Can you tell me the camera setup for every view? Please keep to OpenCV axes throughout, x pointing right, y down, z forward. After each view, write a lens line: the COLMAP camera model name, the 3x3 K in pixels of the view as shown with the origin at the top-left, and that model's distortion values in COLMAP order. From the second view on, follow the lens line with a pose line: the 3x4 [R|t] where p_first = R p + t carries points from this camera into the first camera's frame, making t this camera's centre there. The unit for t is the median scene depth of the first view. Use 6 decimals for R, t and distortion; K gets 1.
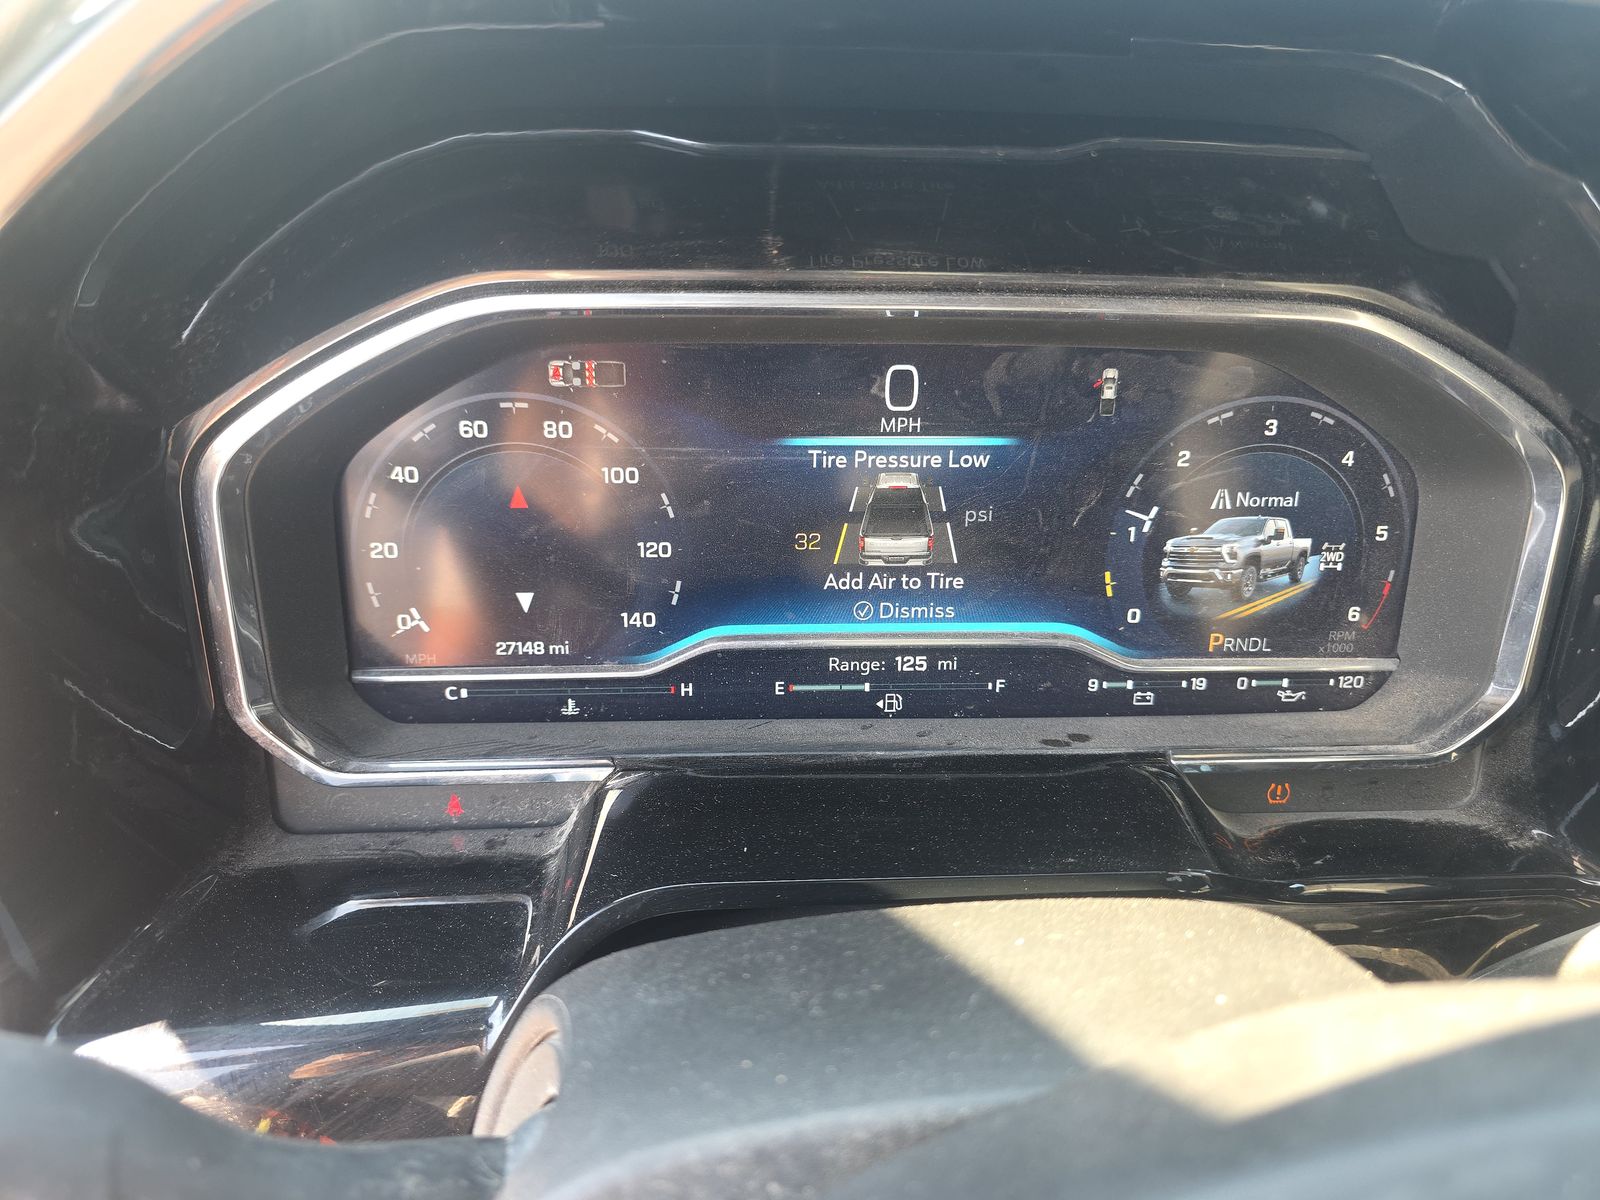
lens RADIAL K [[1098.4, 0, 800.0], [0, 1098.4, 600.0], [0, 0, 1]] dist [0.002960, -0.004649]
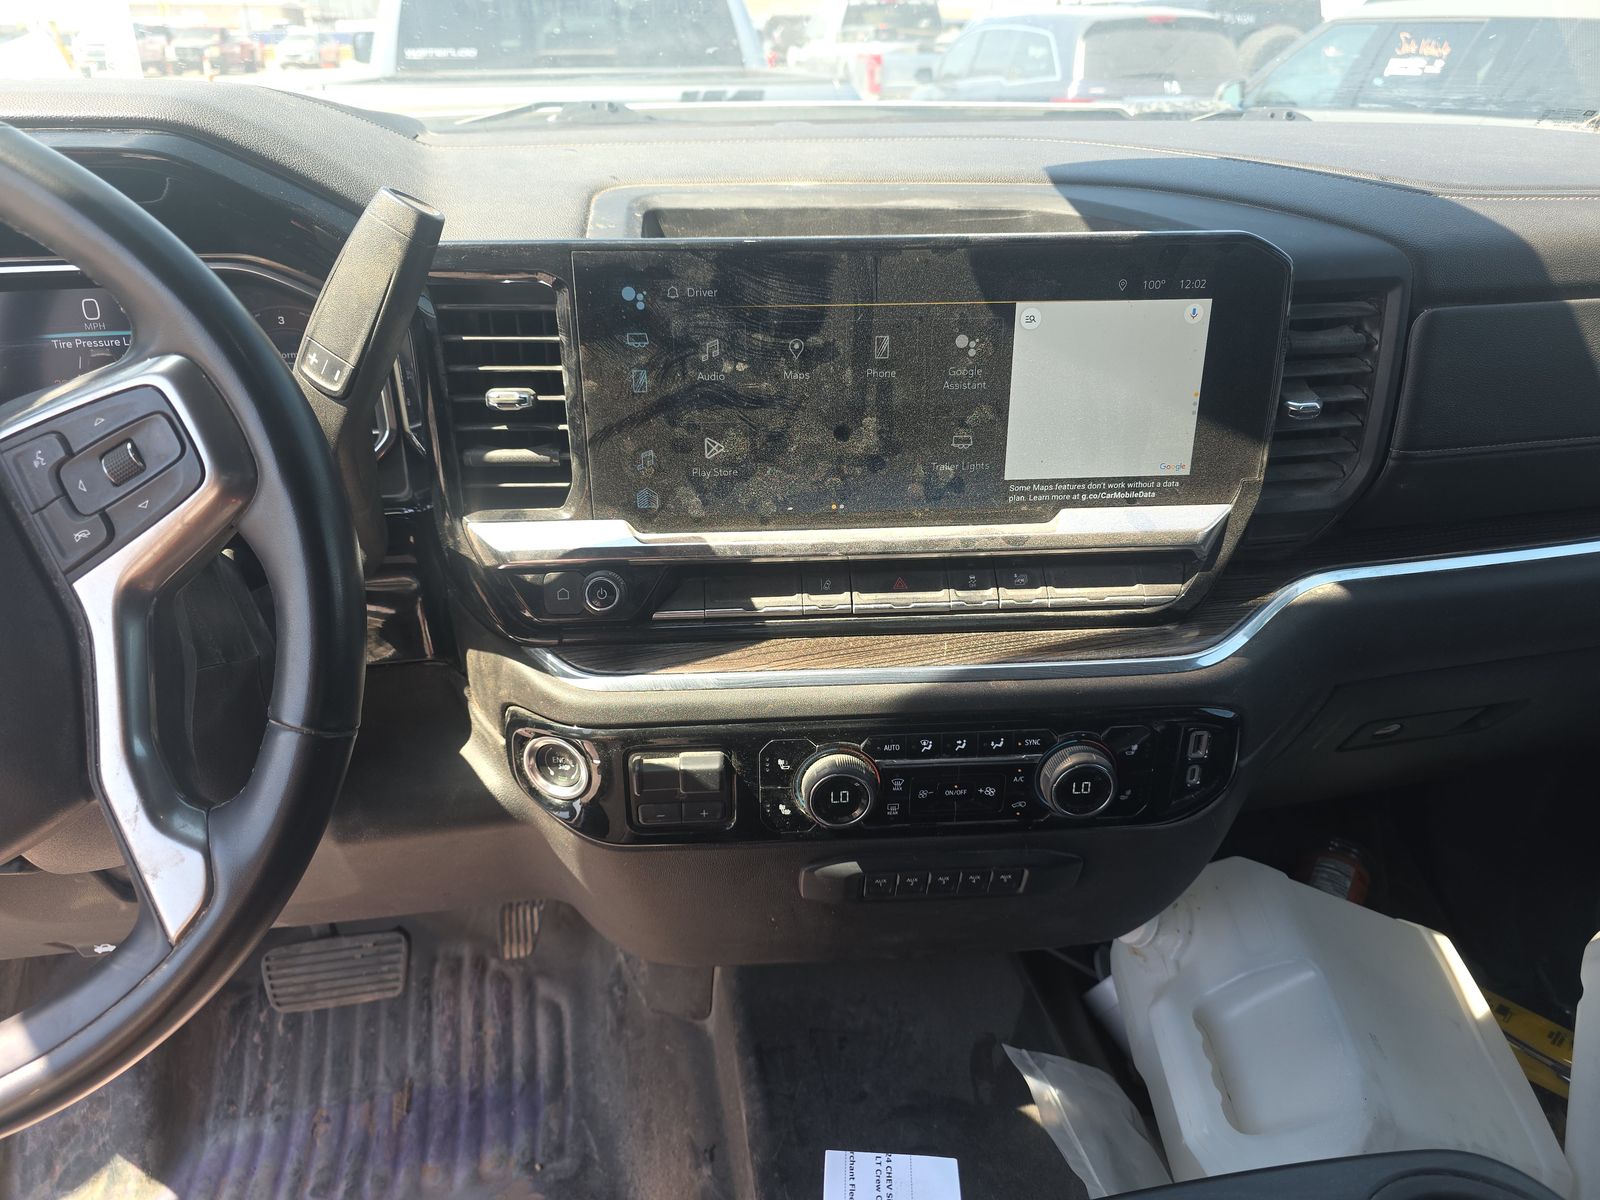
lens RADIAL K [[1077.9, 0, 798.7], [0, 1077.9, 604.7], [0, 0, 1]] dist [0.067381, -0.069321]
pose [[0.993859, -0.079441, 0.077023, 1.244698], [0.077147, 0.996496, 0.032317, 0.417952], [-0.079321, -0.026176, 0.996505, -1.249136]]
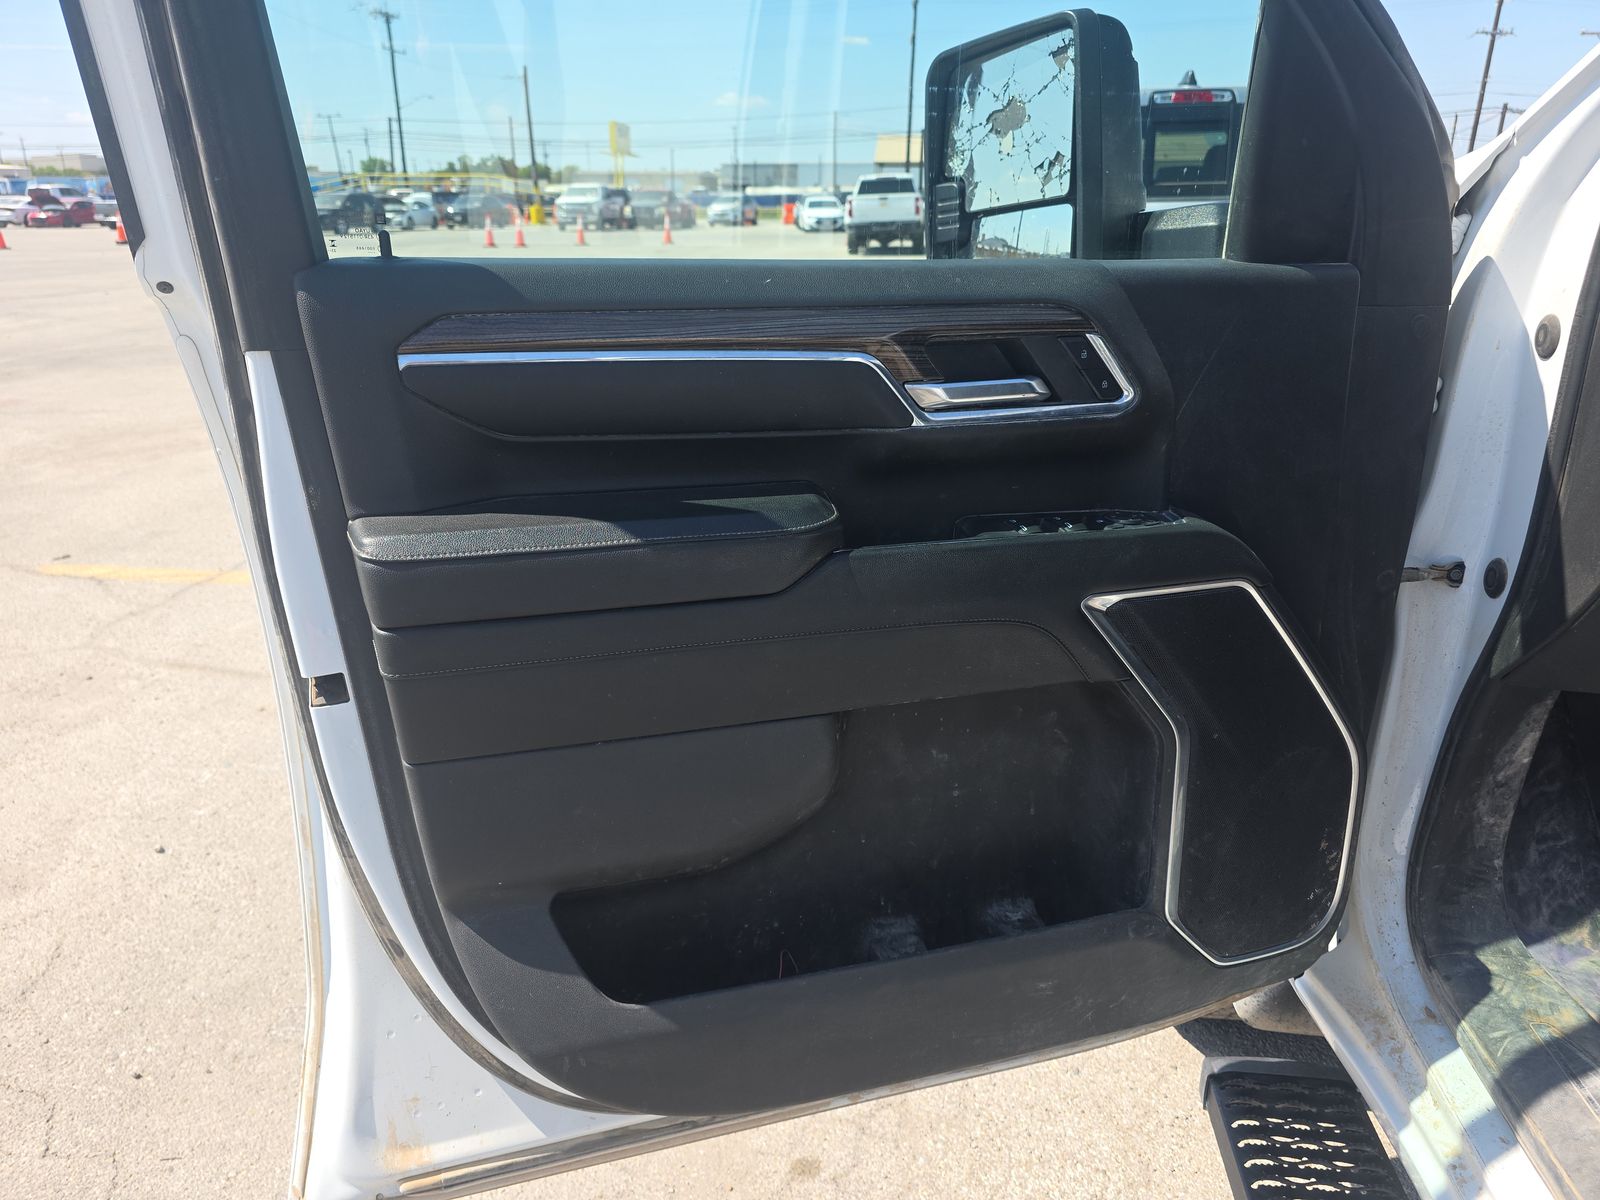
lens RADIAL K [[1098.4, 0, 800.0], [0, 1098.4, 600.0], [0, 0, 1]] dist [0.002960, -0.004649]
pose [[0.981416, 0.026555, -0.190048, -2.959744], [-0.046550, 0.993743, -0.101532, 1.437185], [0.186162, 0.108492, 0.976511, -2.642087]]
